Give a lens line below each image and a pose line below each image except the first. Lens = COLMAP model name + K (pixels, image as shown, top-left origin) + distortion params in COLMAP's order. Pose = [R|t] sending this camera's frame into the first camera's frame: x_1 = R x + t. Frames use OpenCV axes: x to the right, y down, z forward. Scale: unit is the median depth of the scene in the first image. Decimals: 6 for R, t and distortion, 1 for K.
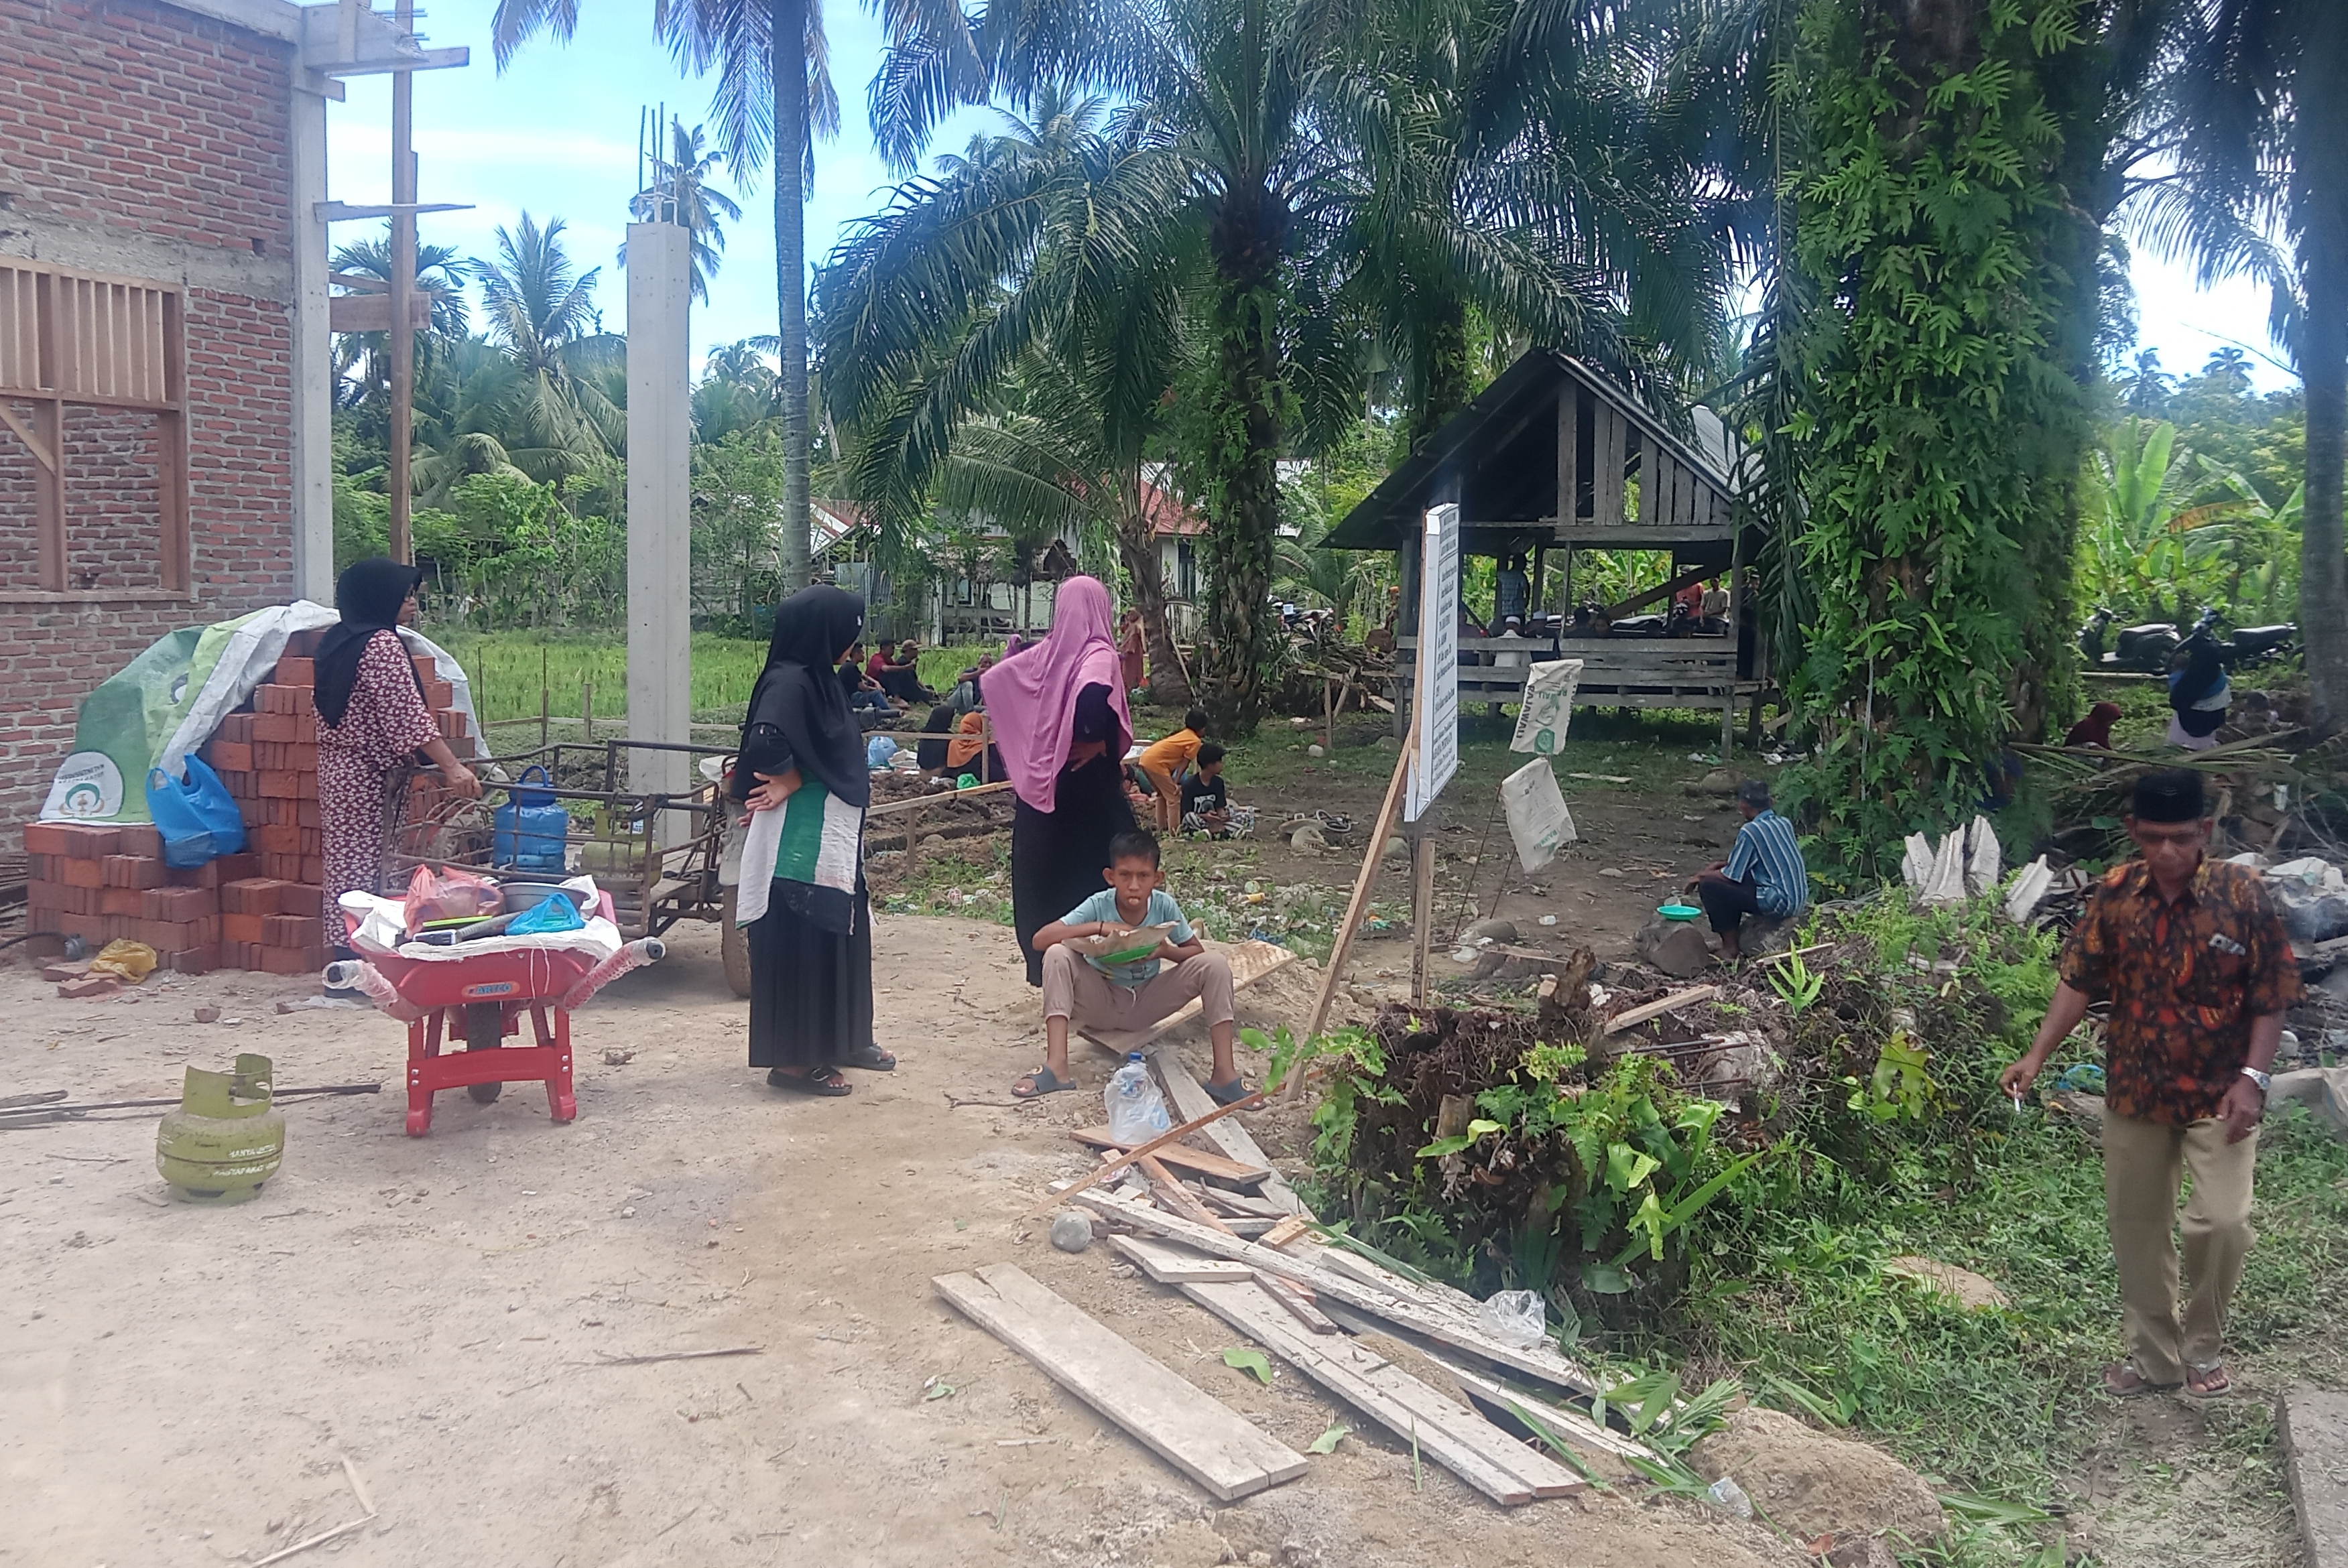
lens RADIAL K [[1984.0, 0, 1174.0], [0, 1984.0, 784.0], [0, 0, 1]] dist [0.073307, -0.003077]
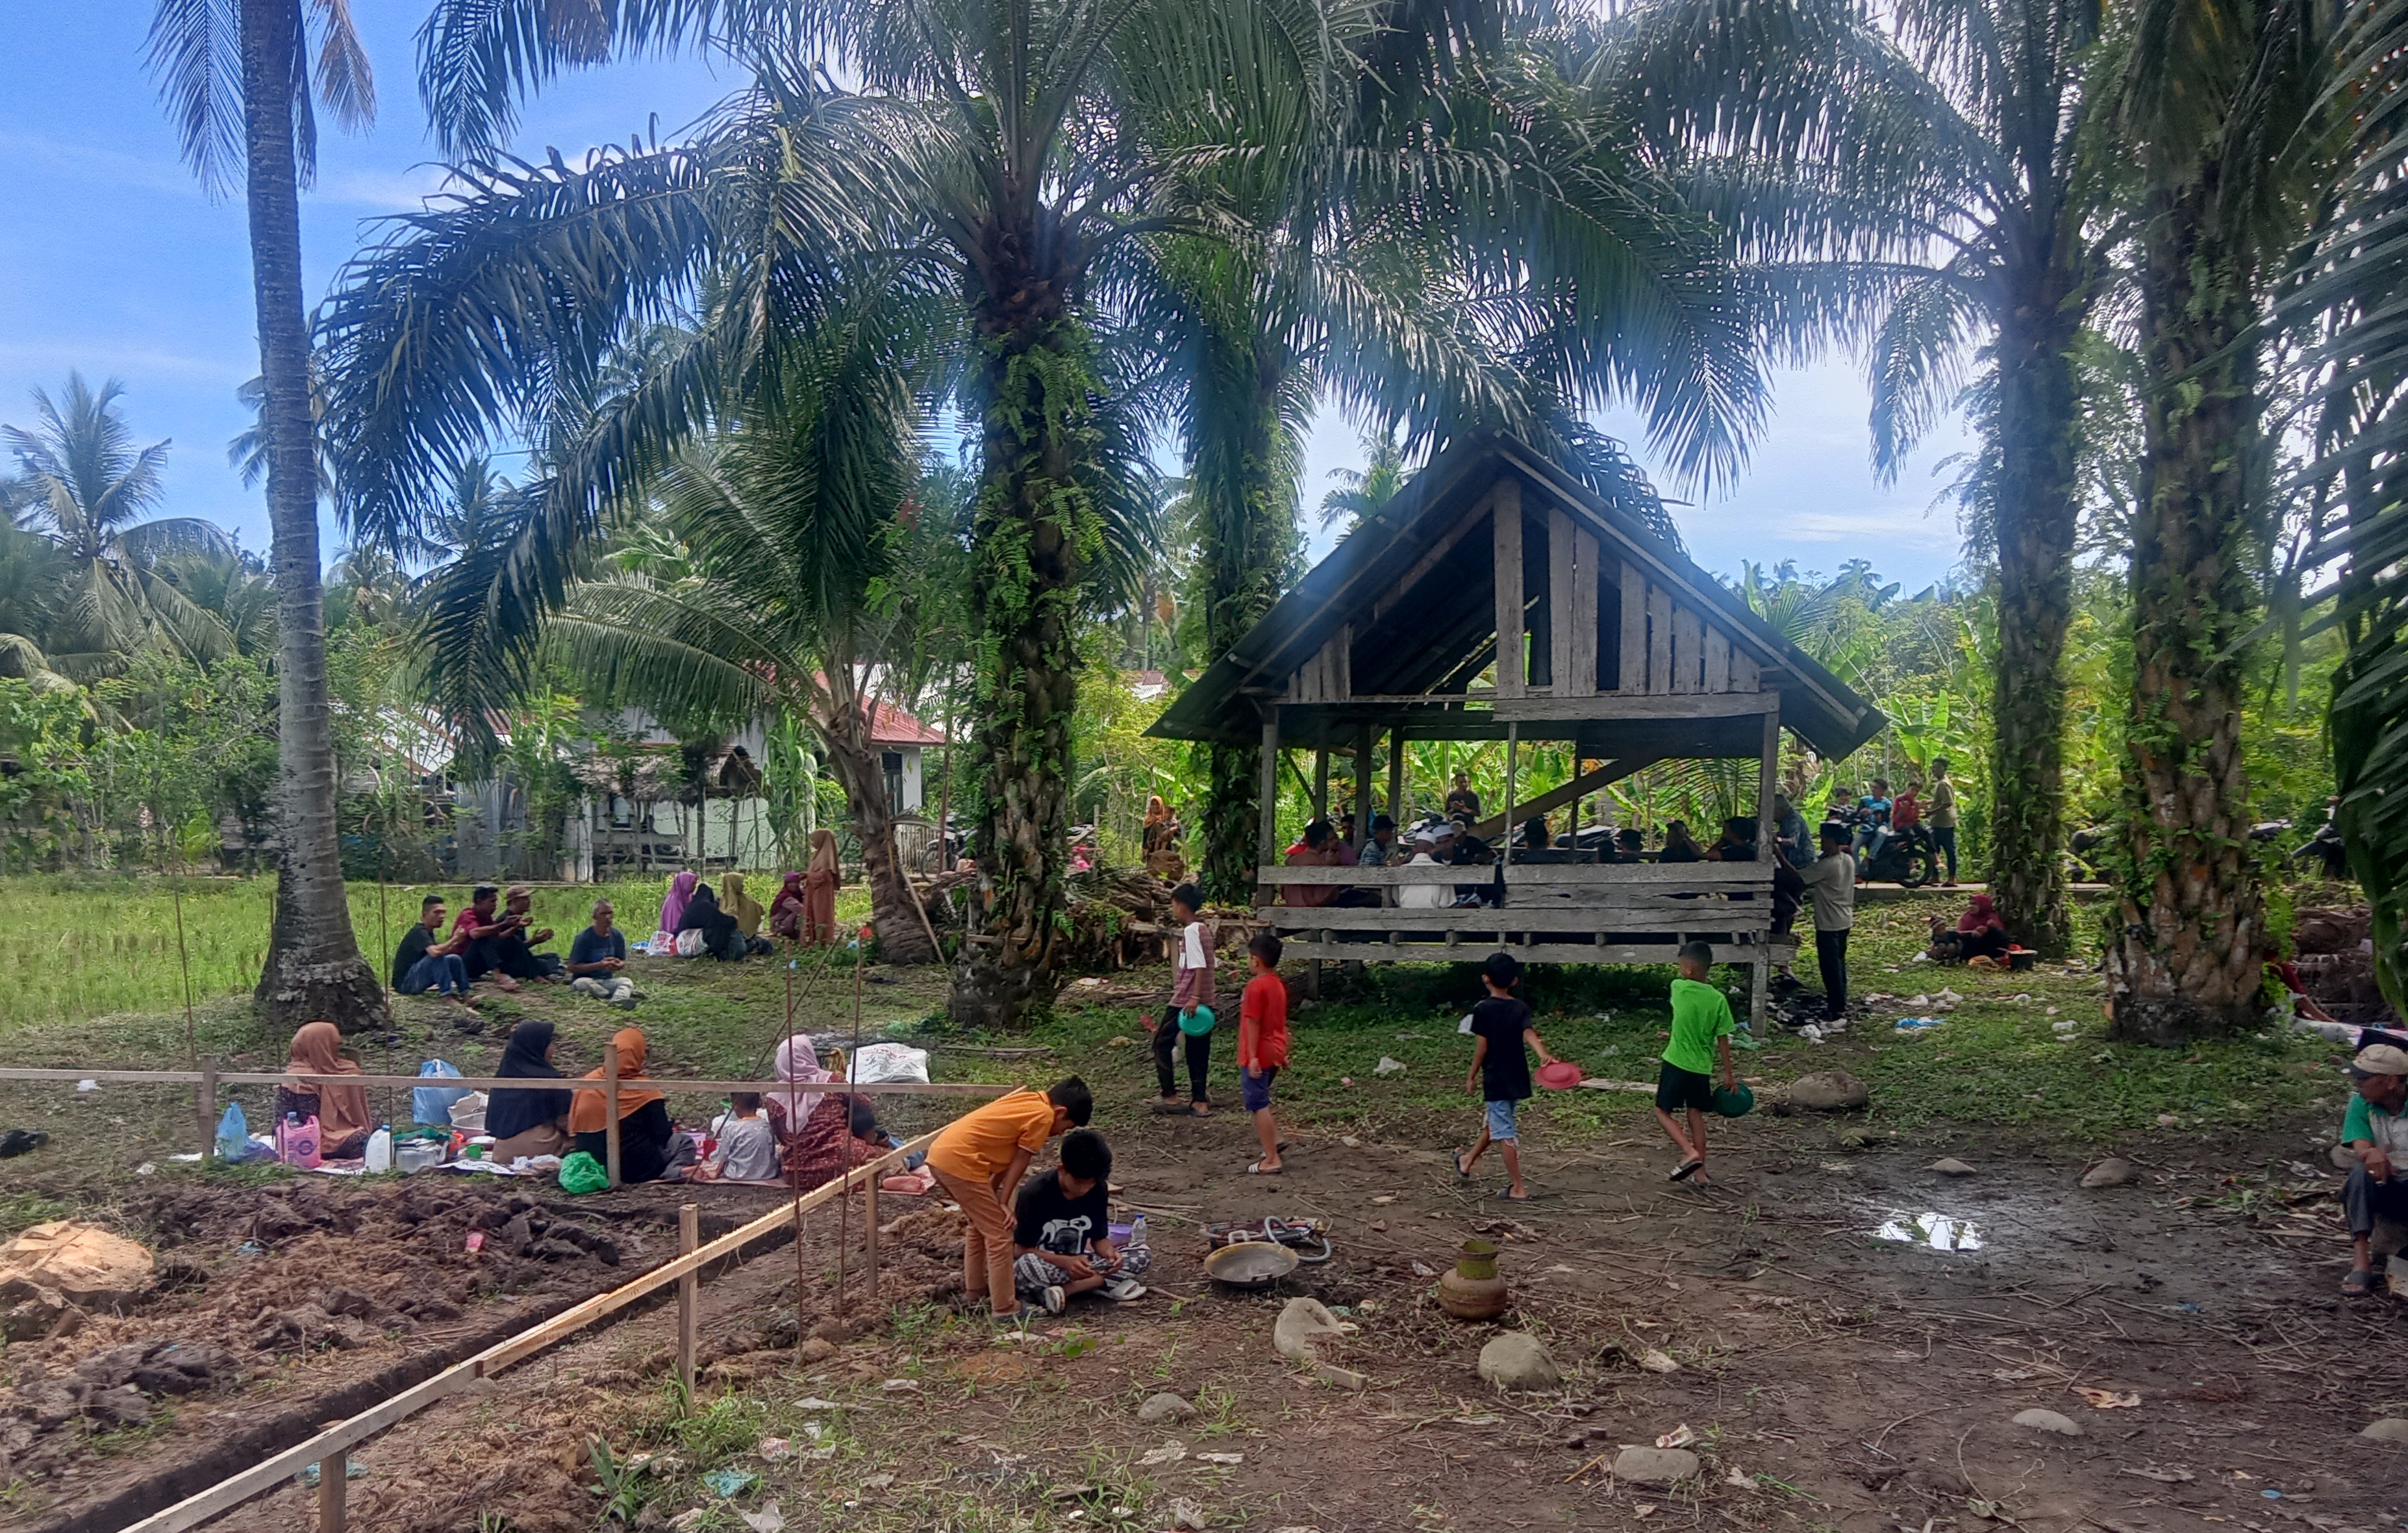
lens RADIAL K [[1936.0, 0, 1203.4], [0, 1936.0, 902.2], [0, 0, 1]] dist [0.065863, -0.115262]
pose [[0.984273, -0.029260, 0.174216, -0.017272], [0.037270, 0.998385, -0.042886, -0.027971], [-0.172680, 0.048704, 0.983773, 0.287278]]
